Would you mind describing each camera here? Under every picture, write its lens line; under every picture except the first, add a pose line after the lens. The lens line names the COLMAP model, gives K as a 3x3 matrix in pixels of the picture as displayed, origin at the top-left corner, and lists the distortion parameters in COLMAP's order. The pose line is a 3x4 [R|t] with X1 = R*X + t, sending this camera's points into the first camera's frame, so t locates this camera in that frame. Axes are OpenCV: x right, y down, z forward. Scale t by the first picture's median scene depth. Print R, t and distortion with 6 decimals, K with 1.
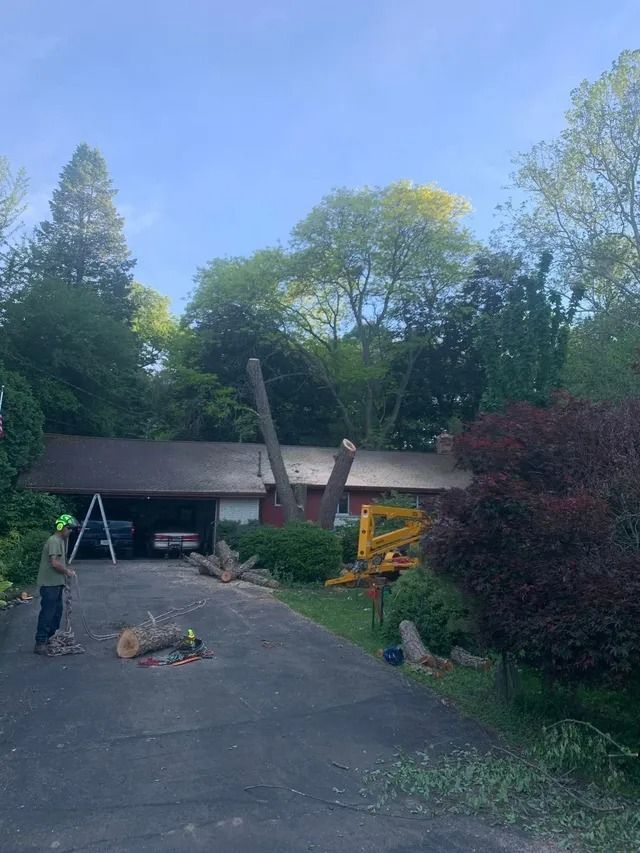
lens RADIAL K [[624.2, 0, 321.0], [0, 624.2, 401.9], [0, 0, 1]] dist [0.048047, -0.111483]
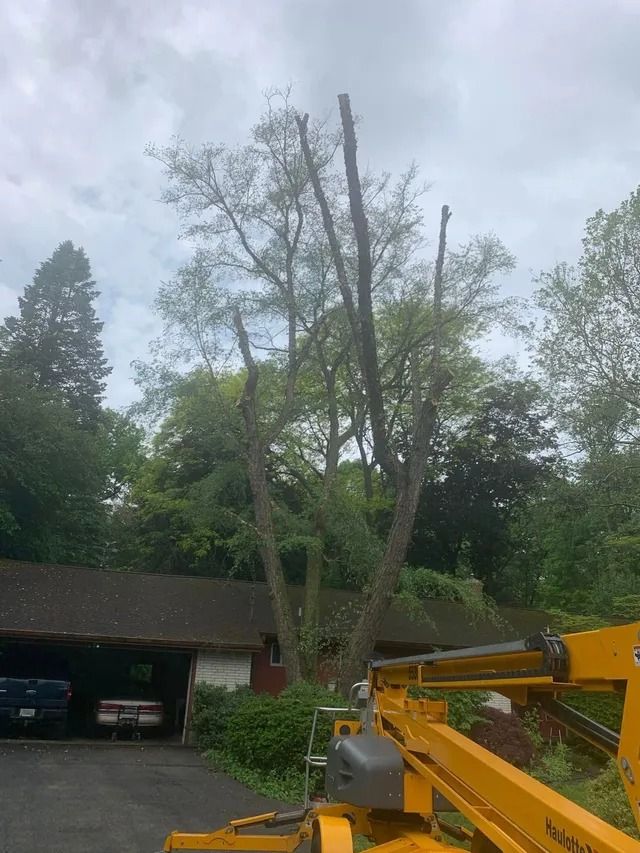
lens RADIAL K [[626.4, 0, 313.8], [0, 626.4, 421.5], [0, 0, 1]] dist [0.058531, -0.103828]
pose [[0.997915, 0.050258, 0.040499, -0.044448], [-0.040567, 0.976404, -0.212108, 0.027714], [-0.050204, 0.210023, 0.976407, 0.143324]]
